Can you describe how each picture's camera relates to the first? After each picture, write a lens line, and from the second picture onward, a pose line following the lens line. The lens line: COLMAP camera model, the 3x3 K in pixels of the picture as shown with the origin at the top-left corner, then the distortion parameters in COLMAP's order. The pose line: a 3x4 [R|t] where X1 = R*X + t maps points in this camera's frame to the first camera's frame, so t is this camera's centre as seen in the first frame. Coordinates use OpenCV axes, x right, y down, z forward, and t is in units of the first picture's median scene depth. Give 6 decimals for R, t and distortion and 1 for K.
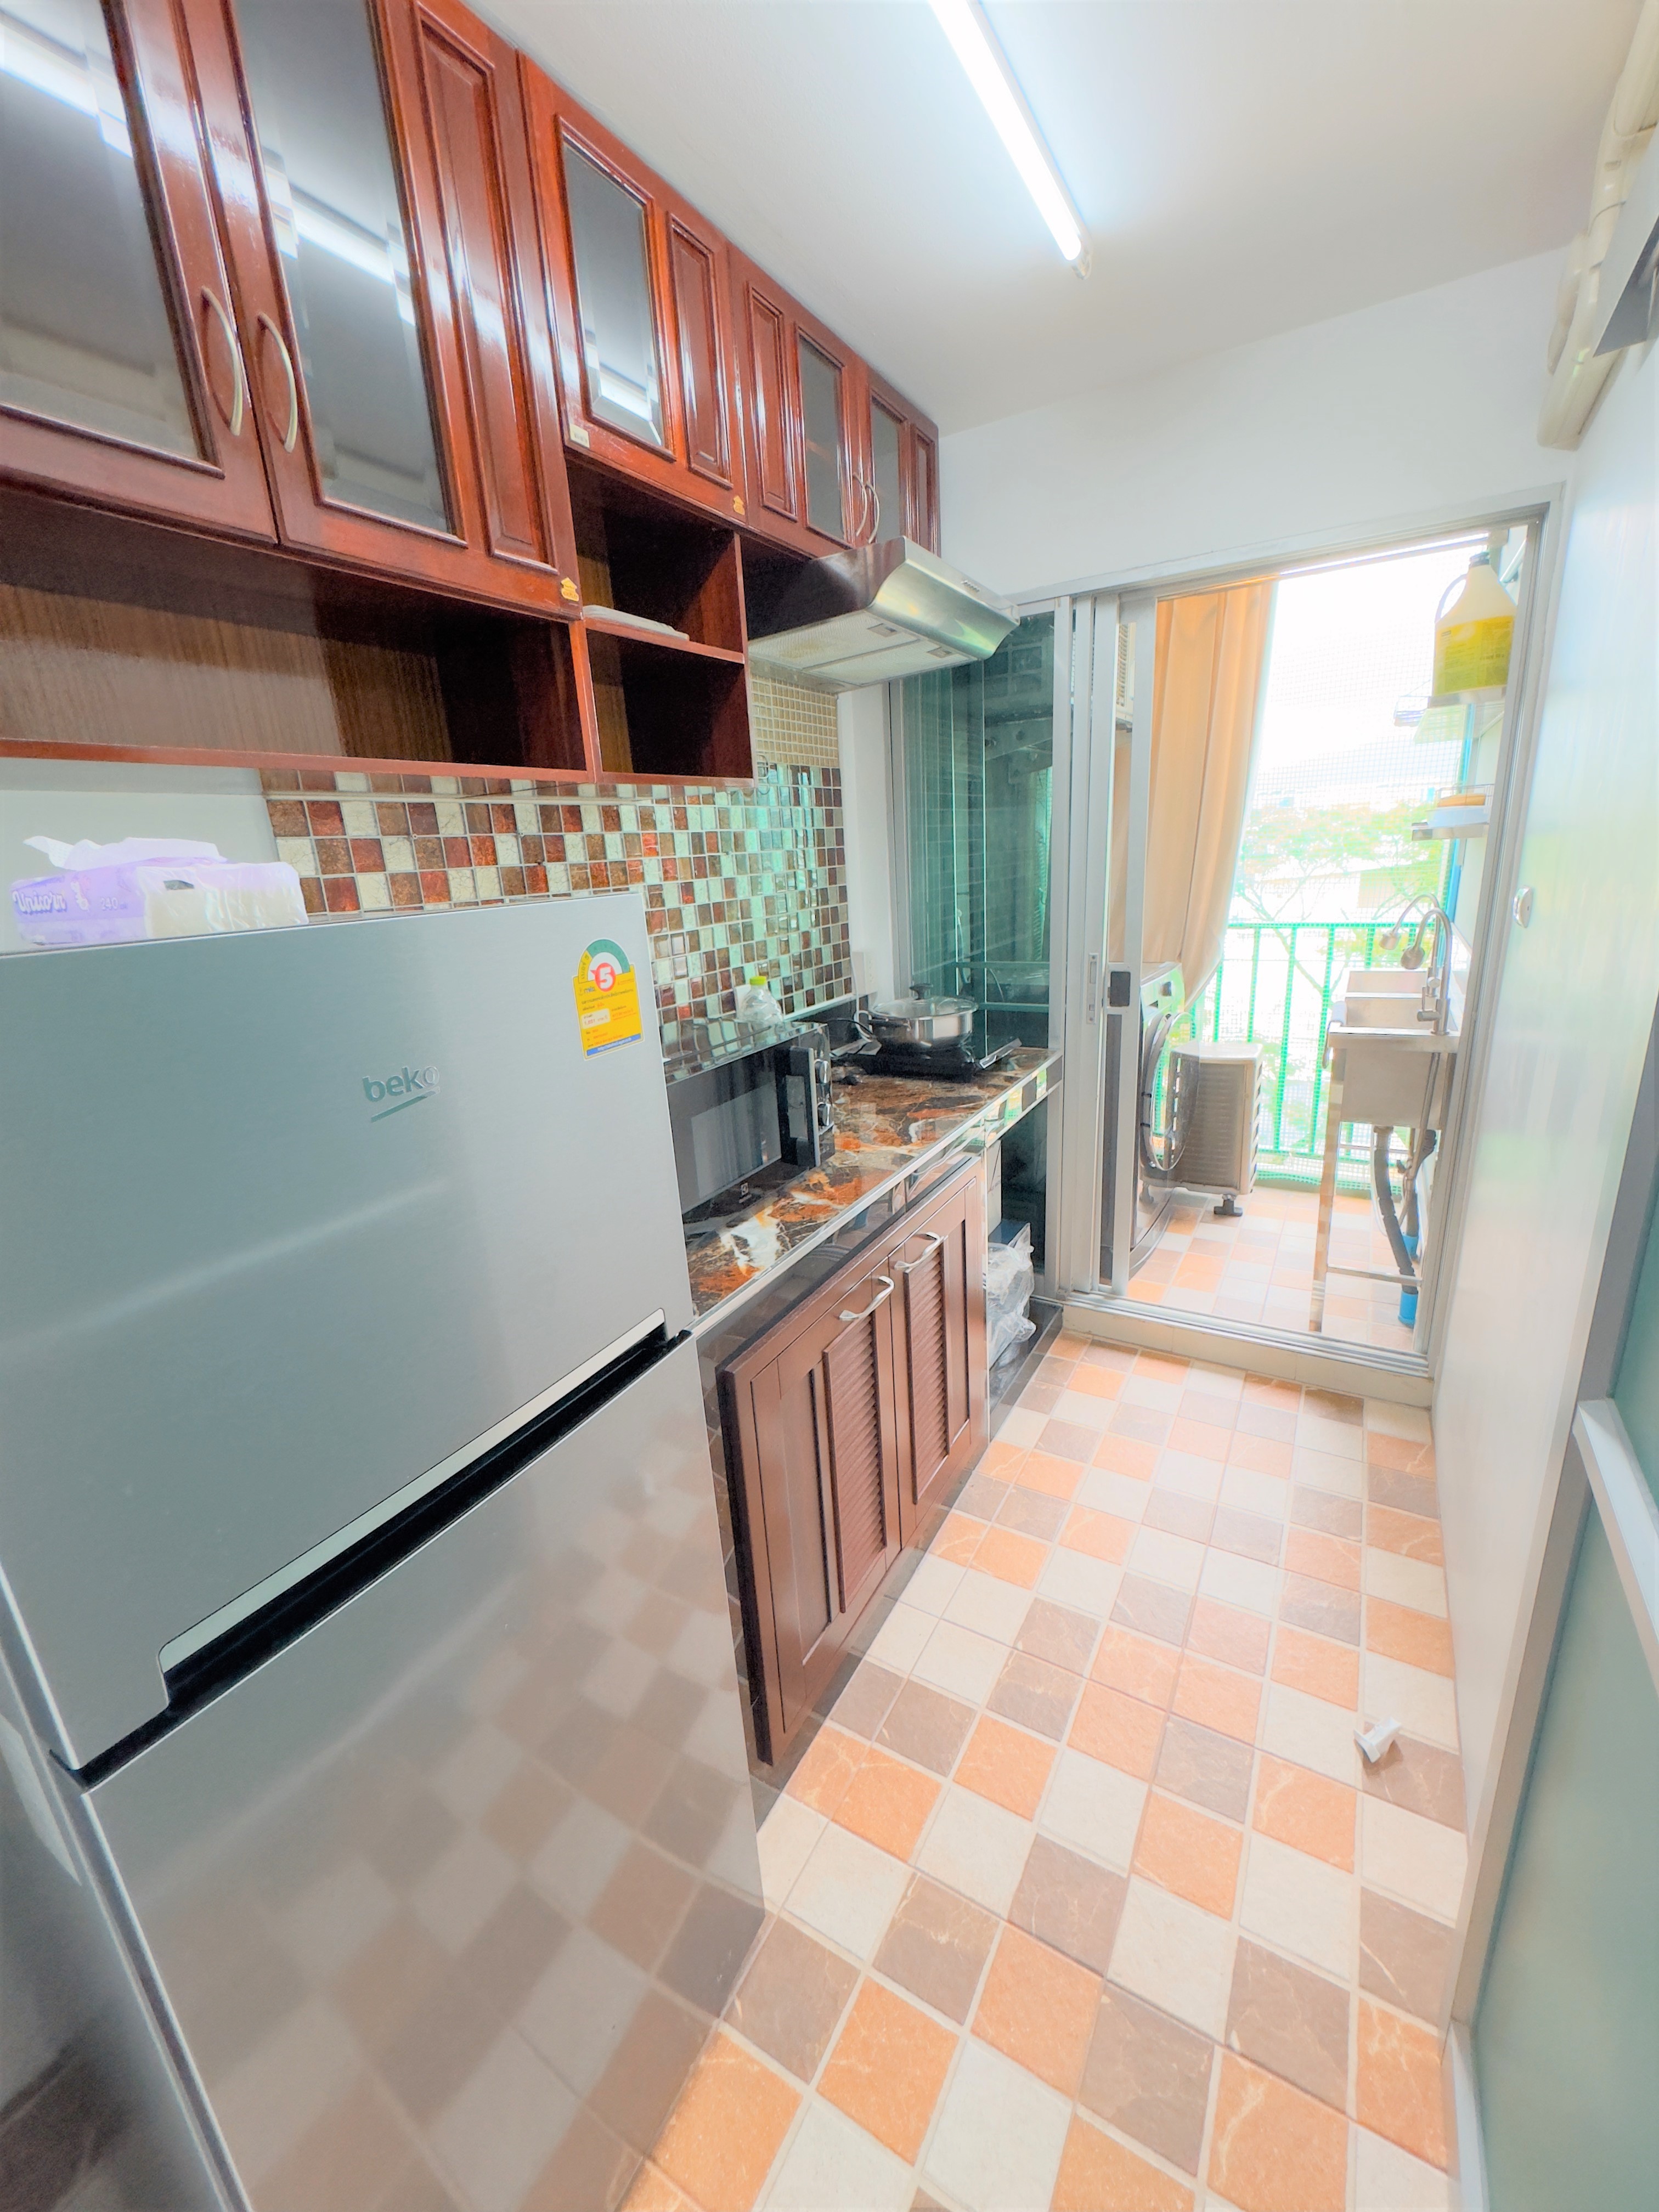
lens RADIAL K [[884.0, 0, 835.1], [0, 884.0, 1113.0], [0, 0, 1]] dist [-0.002978, -0.000039]
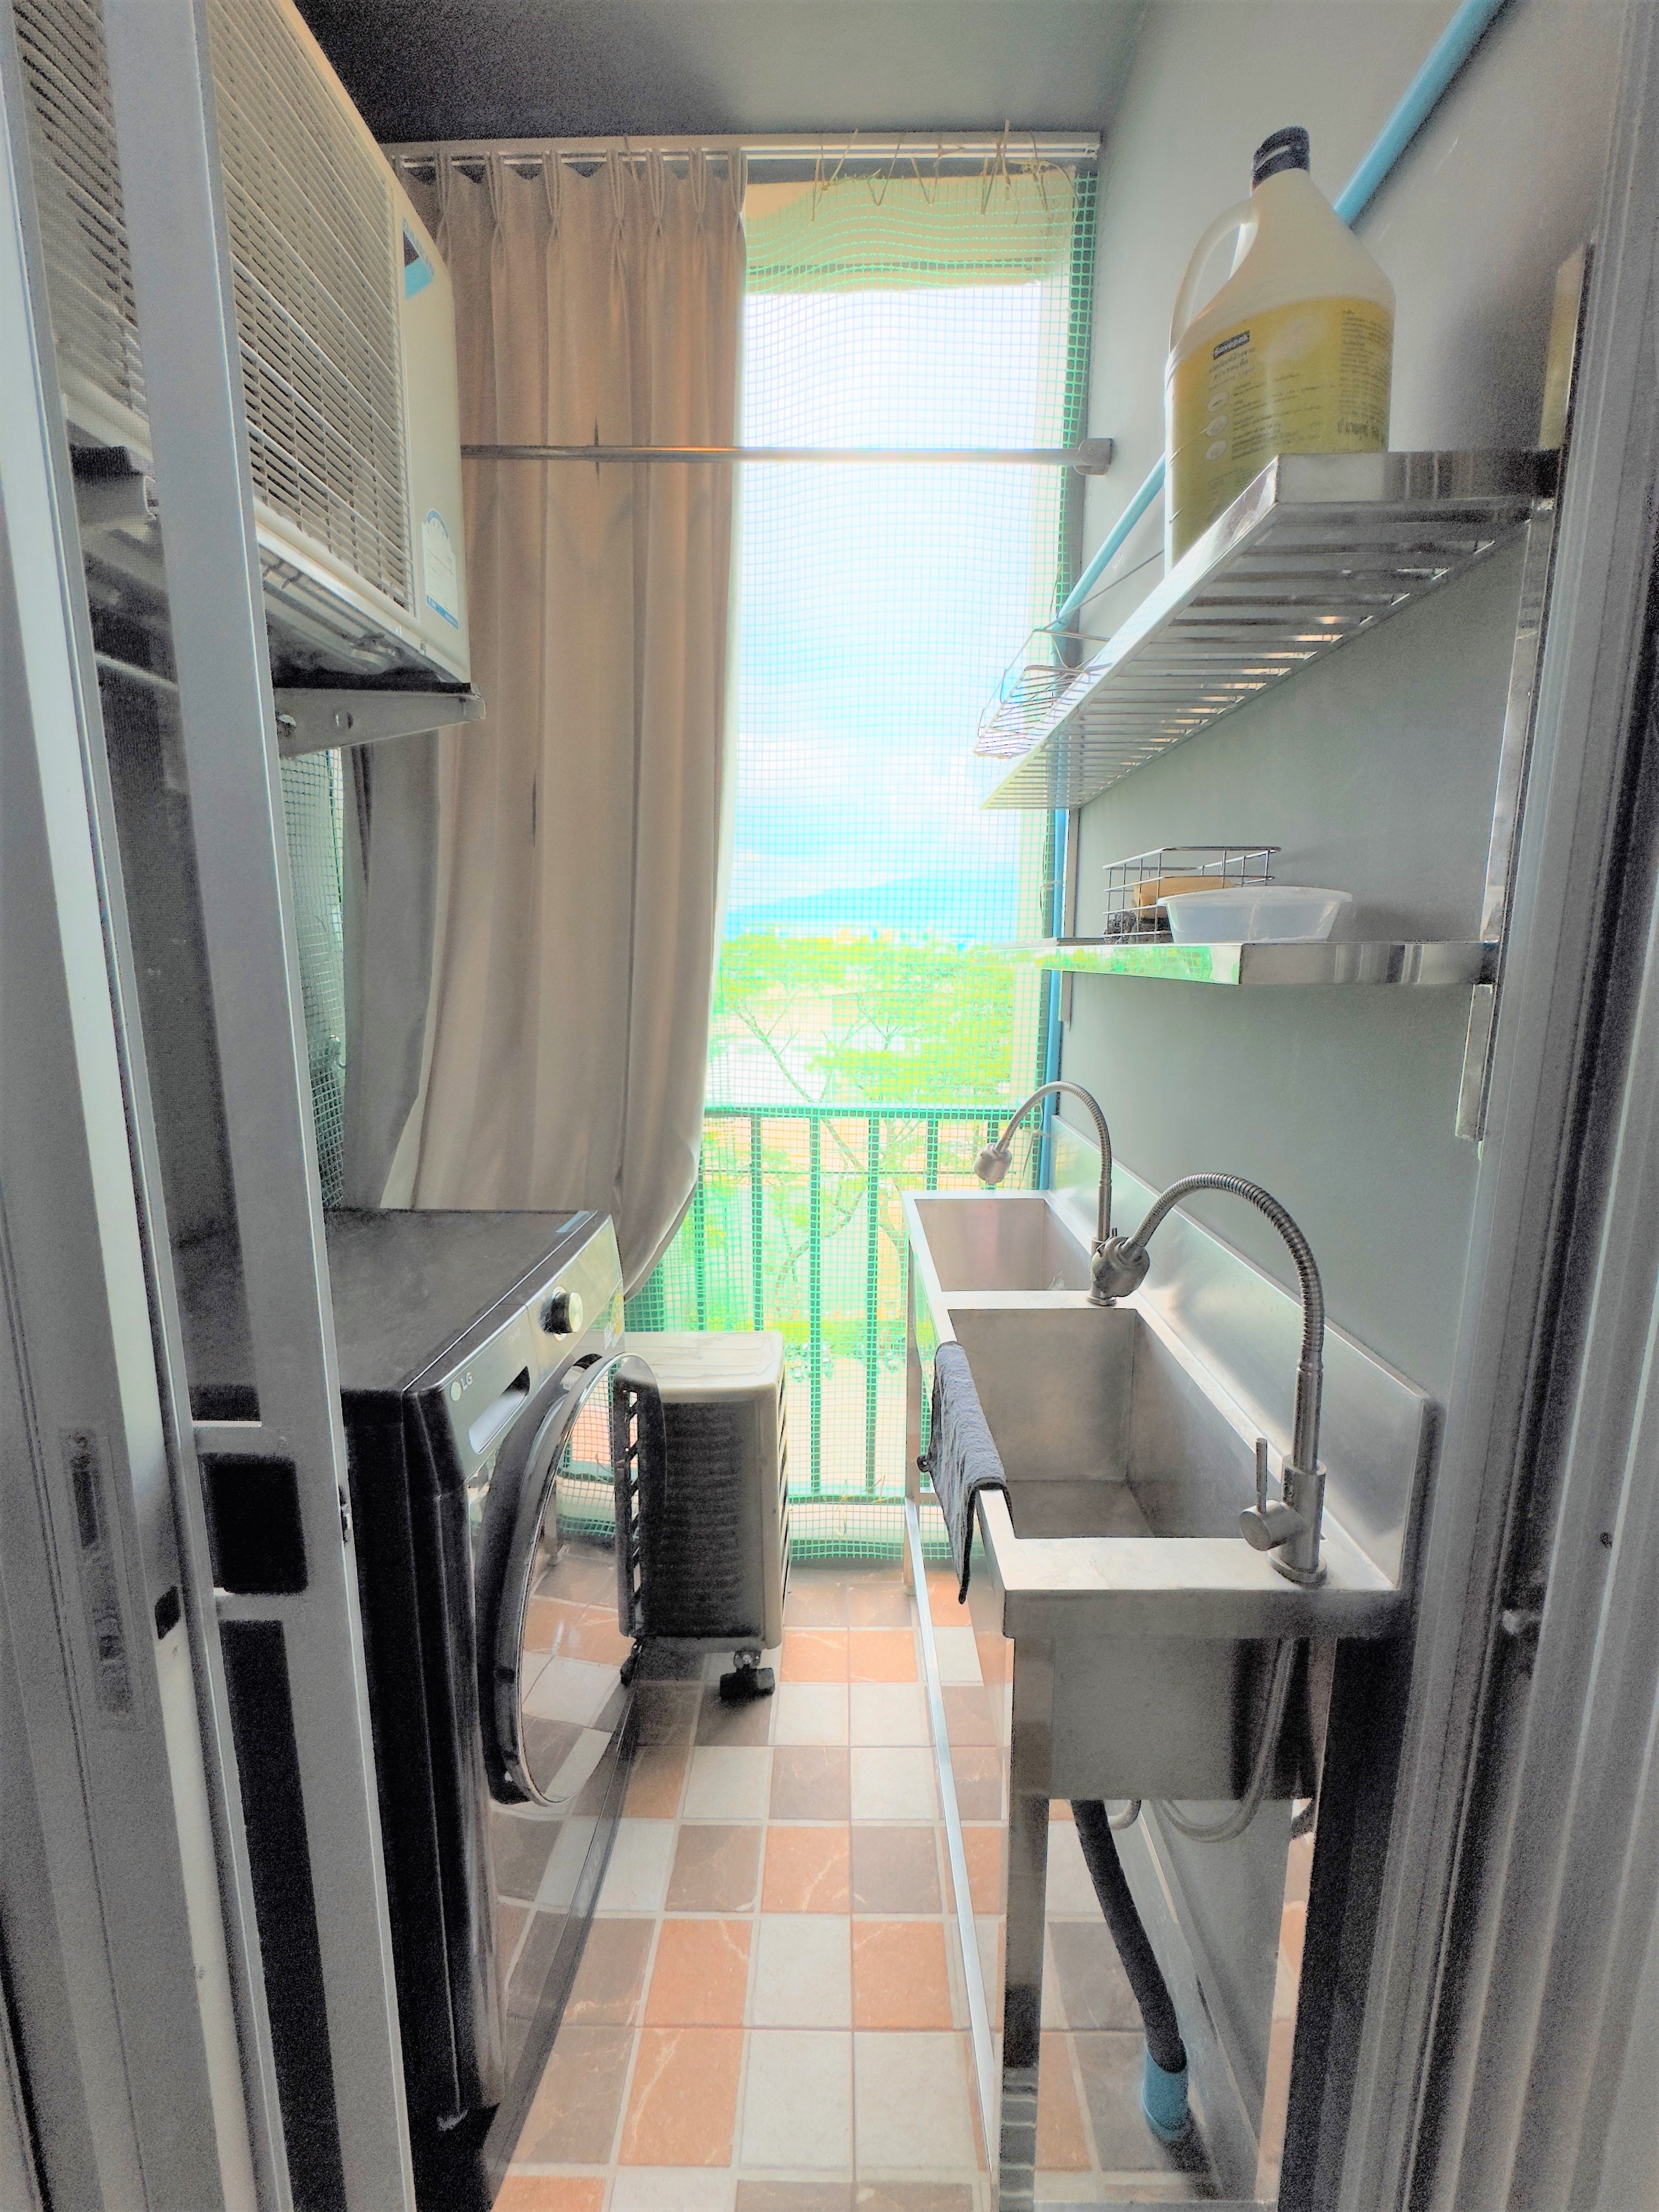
lens RADIAL K [[884.0, 0, 835.1], [0, 884.0, 1113.0], [0, 0, 1]] dist [-0.002978, -0.000039]
pose [[0.863054, -0.030851, 0.504168, 0.238641], [0.092245, 0.990974, -0.097269, -0.150356], [-0.496617, 0.130455, 0.858110, 0.491633]]
